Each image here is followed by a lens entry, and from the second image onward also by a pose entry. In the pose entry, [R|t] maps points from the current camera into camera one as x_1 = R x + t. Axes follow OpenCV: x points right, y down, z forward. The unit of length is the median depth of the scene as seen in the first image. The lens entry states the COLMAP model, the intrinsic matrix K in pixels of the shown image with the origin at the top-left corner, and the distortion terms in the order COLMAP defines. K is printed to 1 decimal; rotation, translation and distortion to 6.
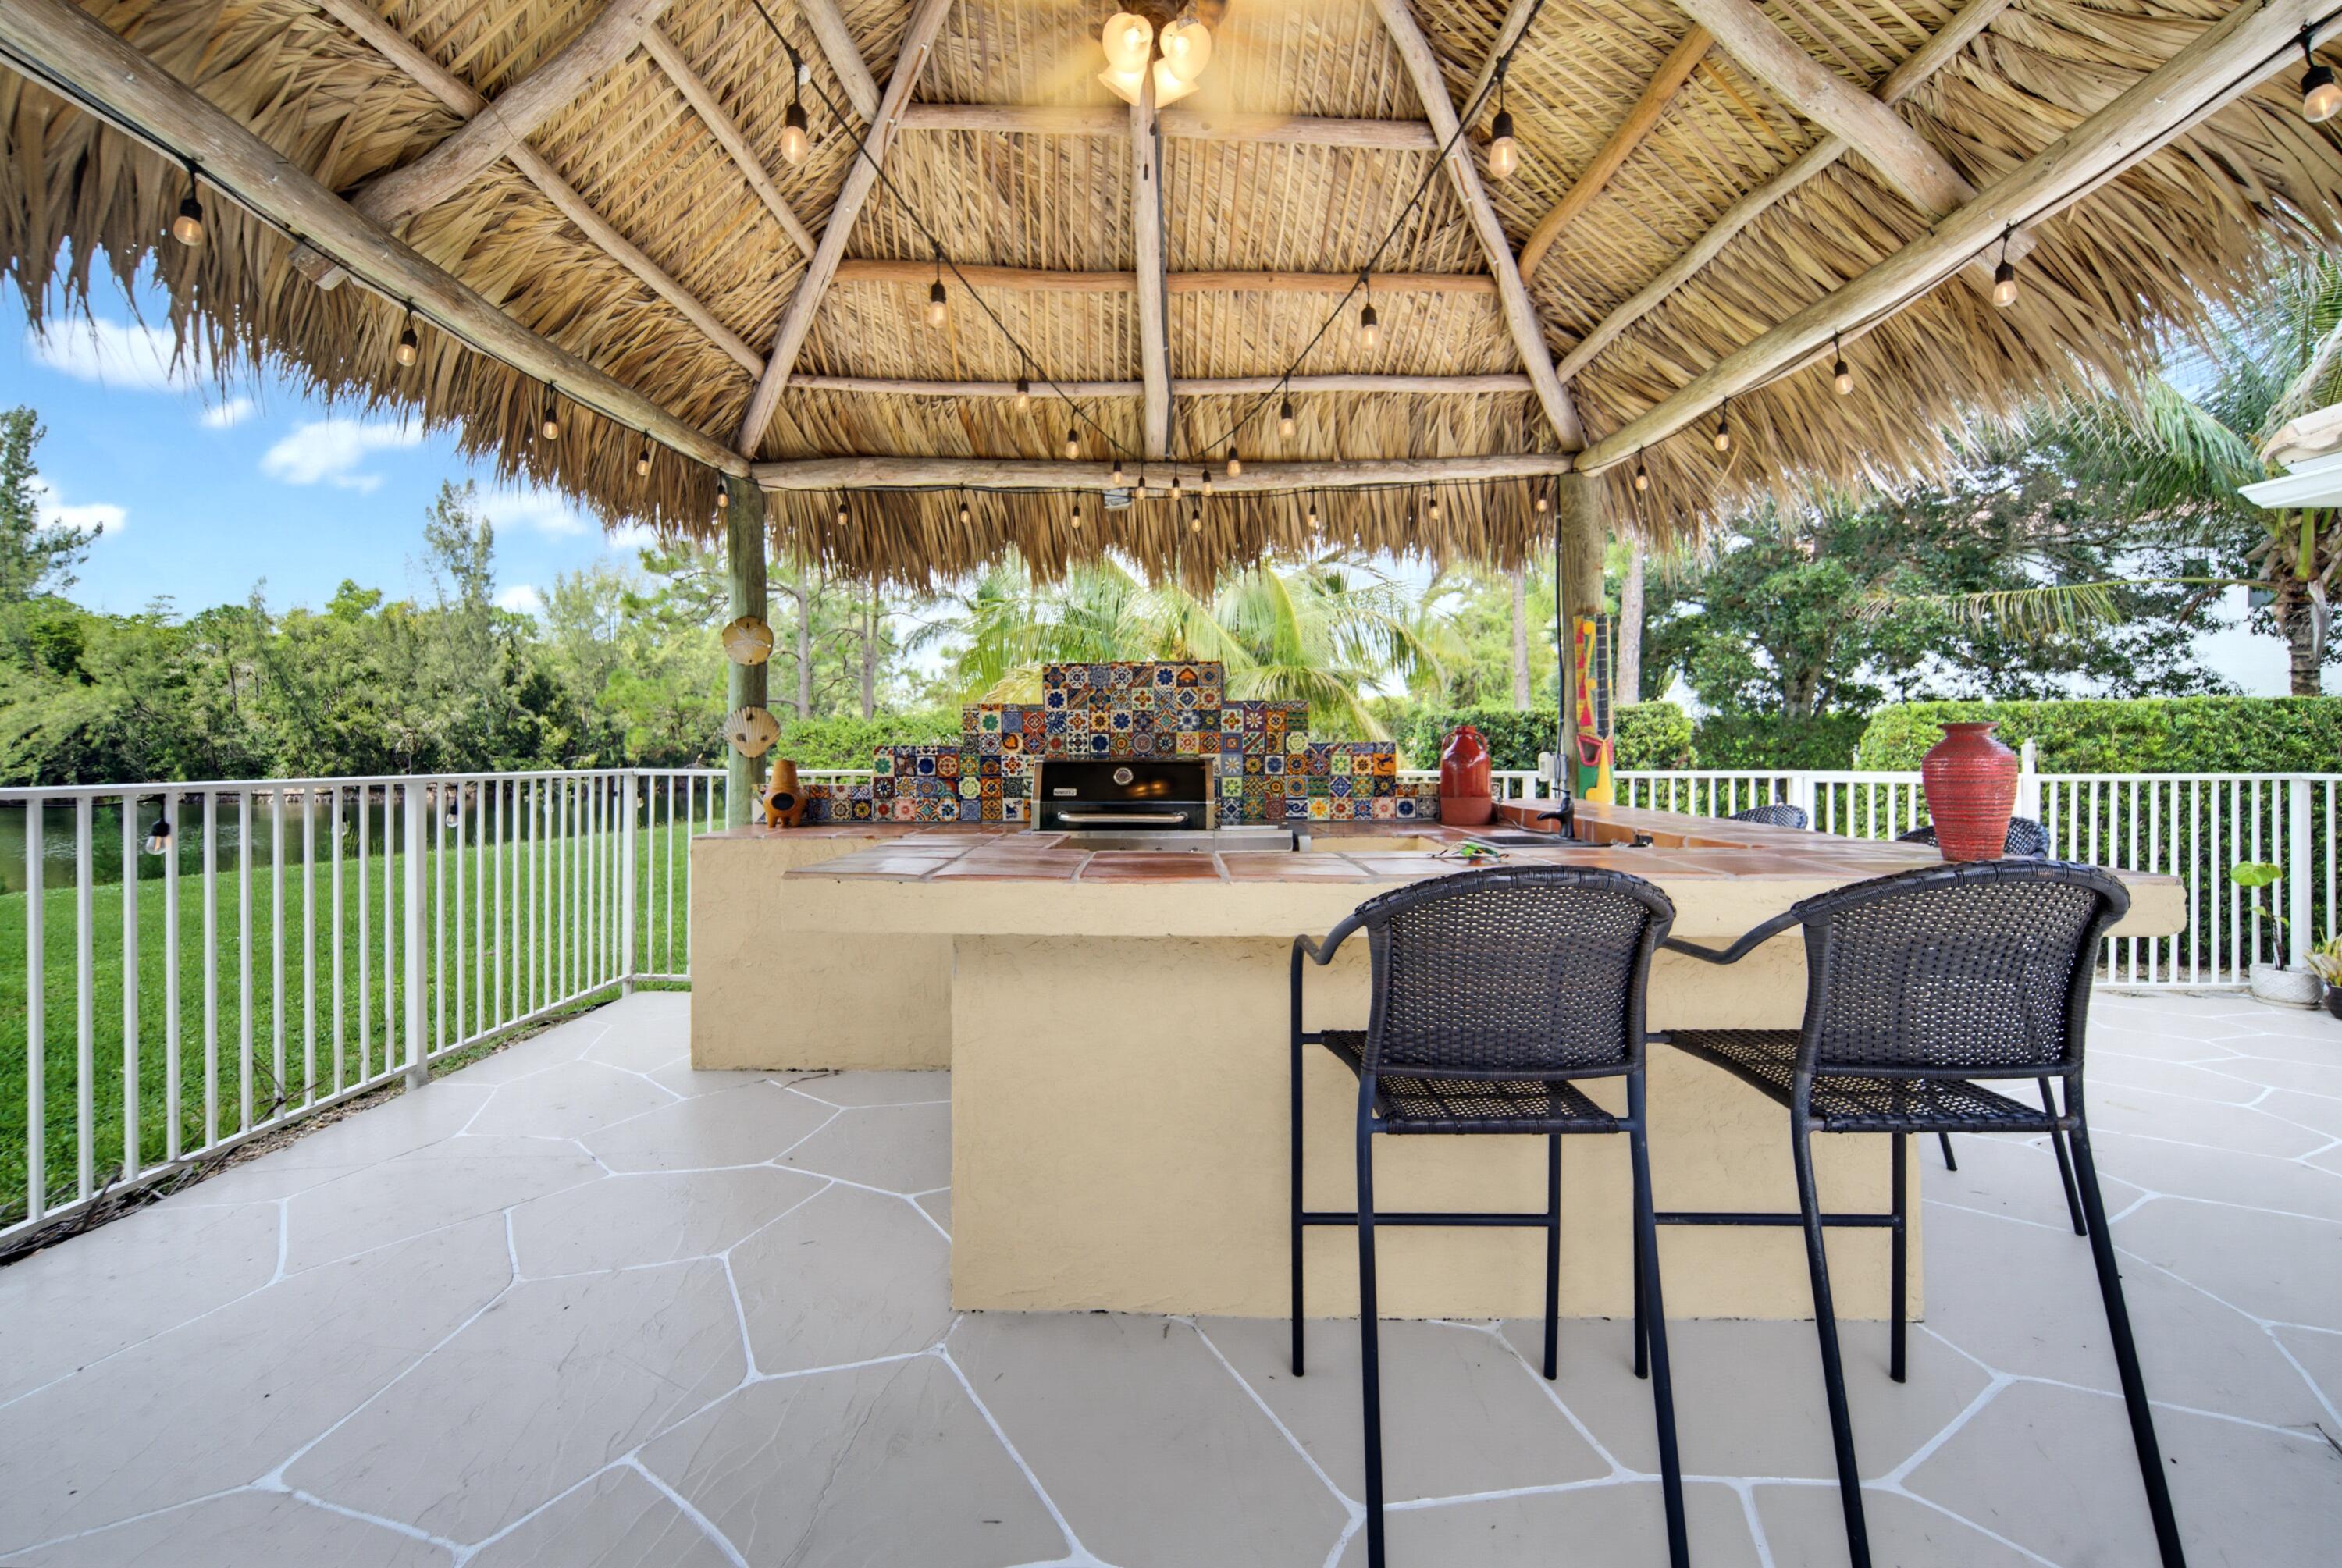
lens RADIAL K [[914.1, 0, 1160.2], [0, 914.1, 762.9], [0, 0, 1]] dist [0.001058, 0.000195]
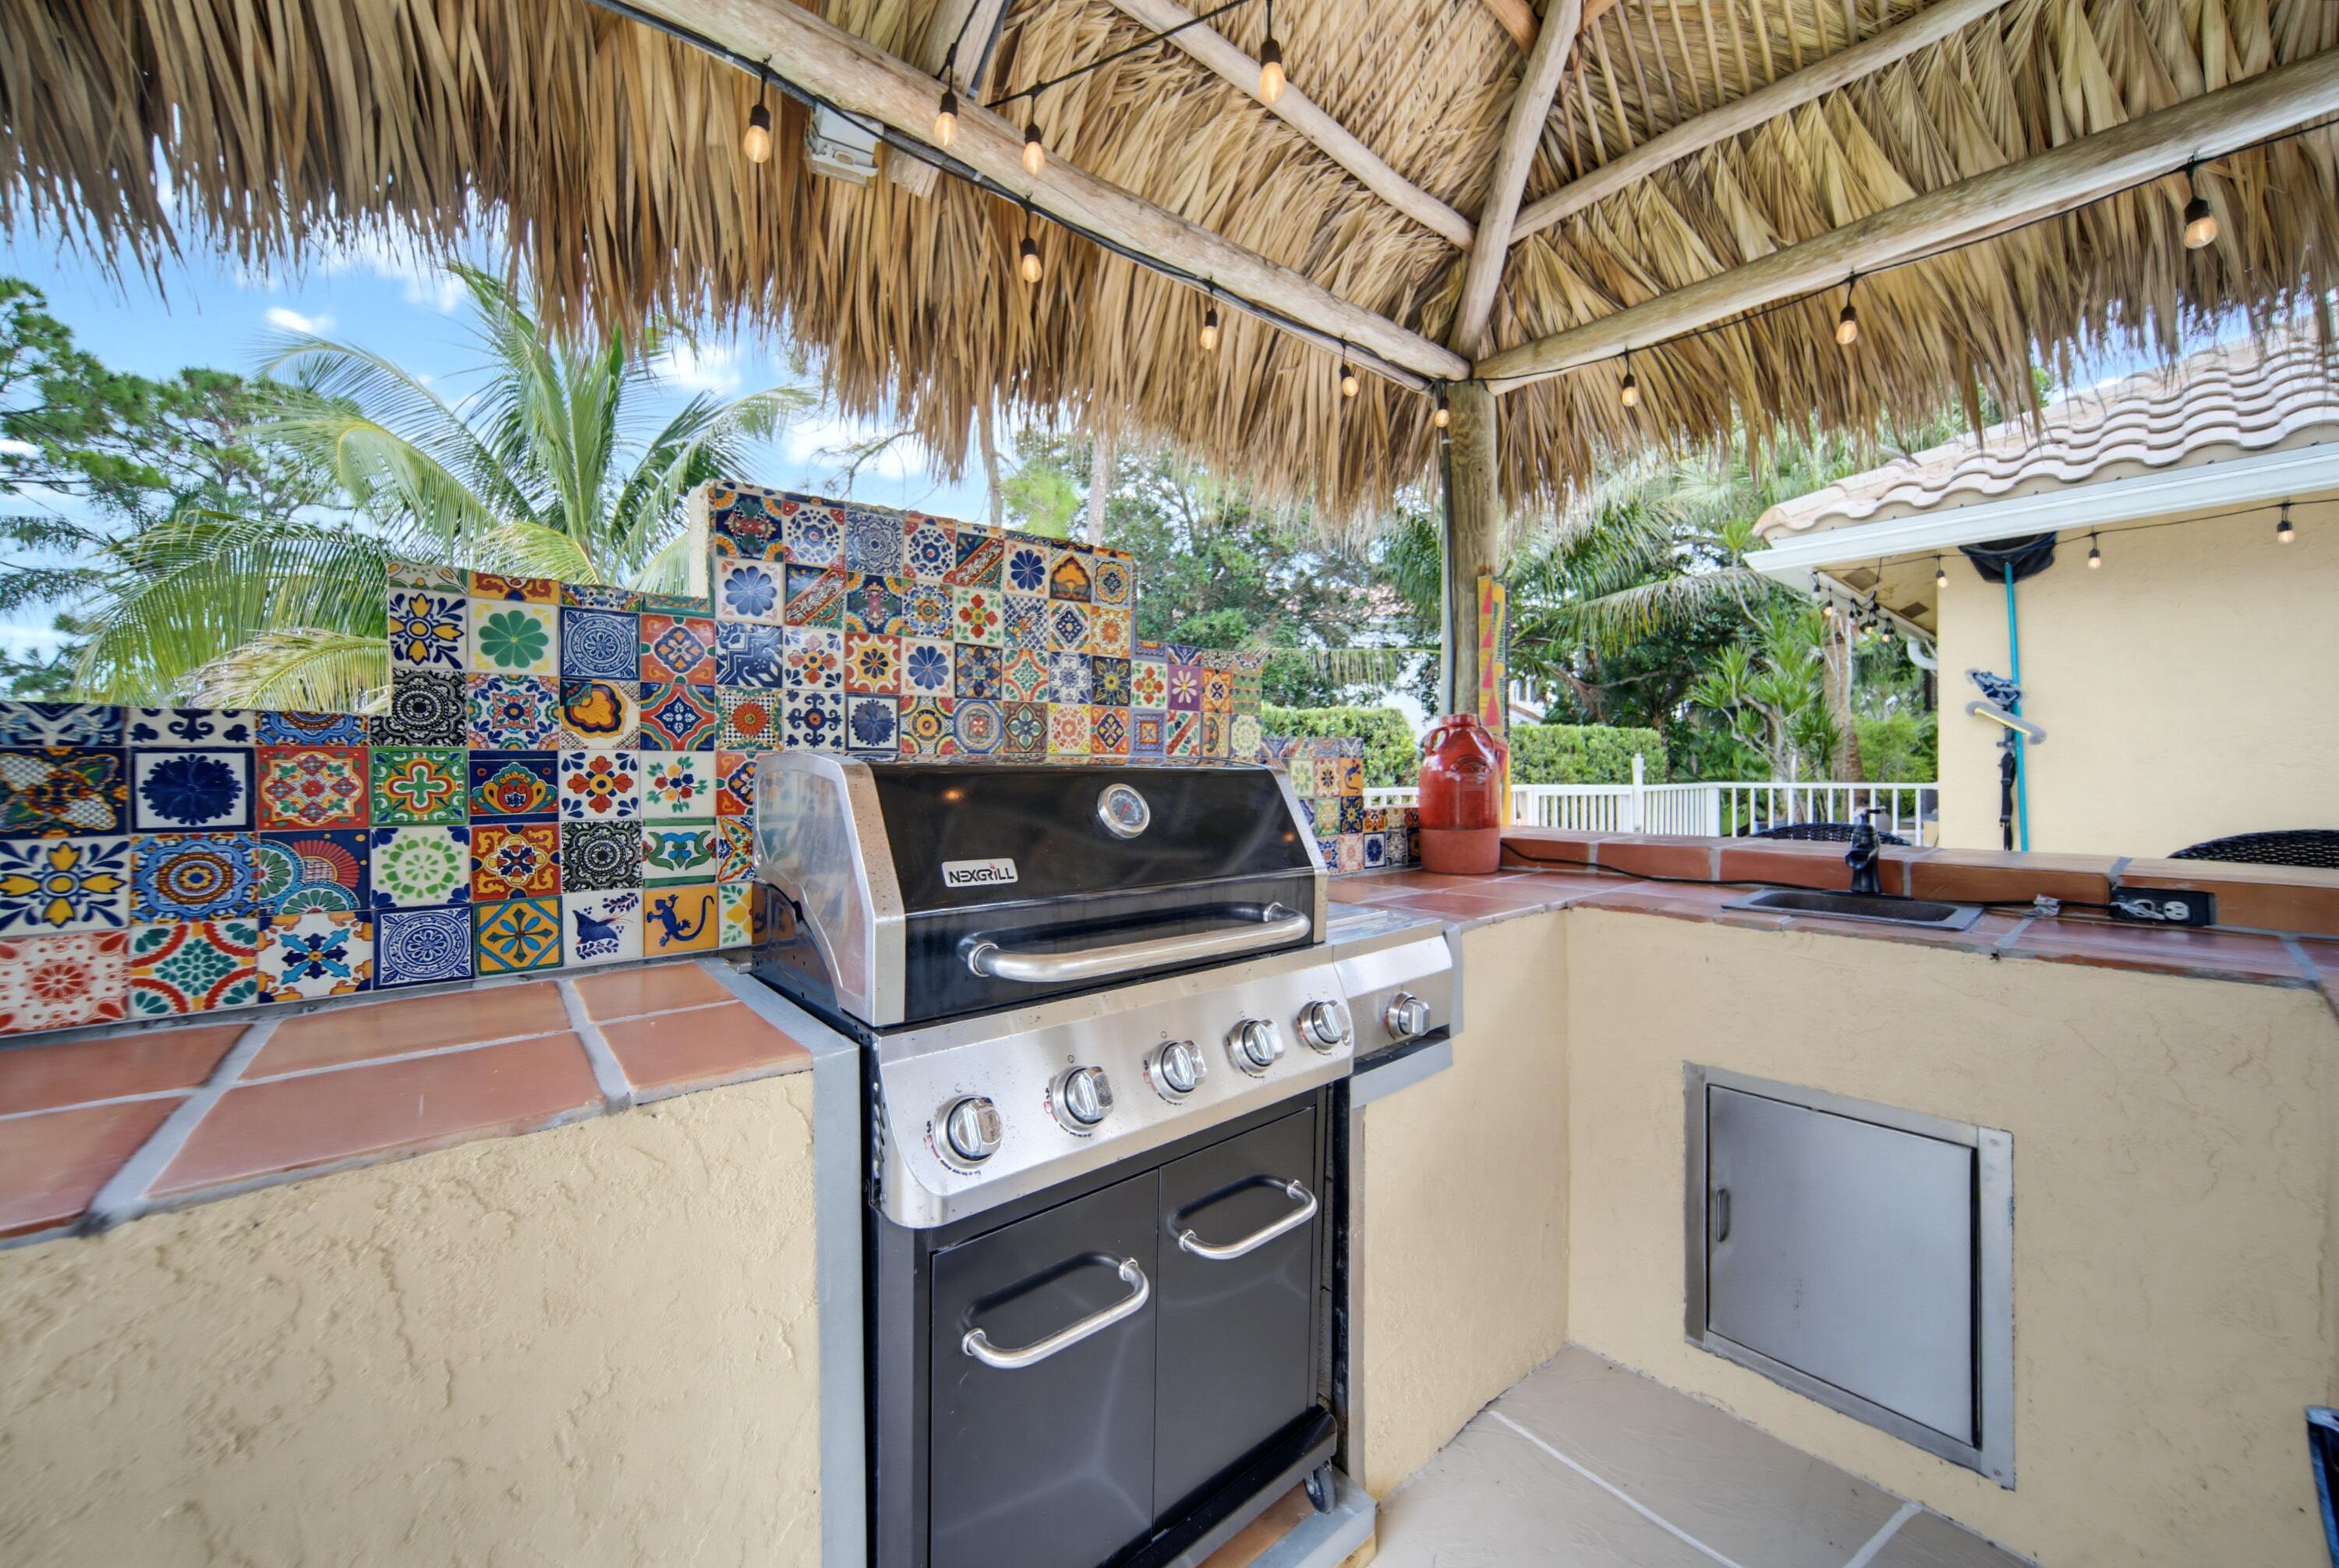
lens RADIAL K [[873.9, 0, 1157.3], [0, 873.9, 779.0], [0, 0, 1]] dist [-0.015362, 0.000040]
pose [[0.770223, -0.004658, 0.637758, -0.203489], [0.010142, 0.999936, -0.004946, 0.004279], [-0.637694, 0.010278, 0.770221, 0.653426]]
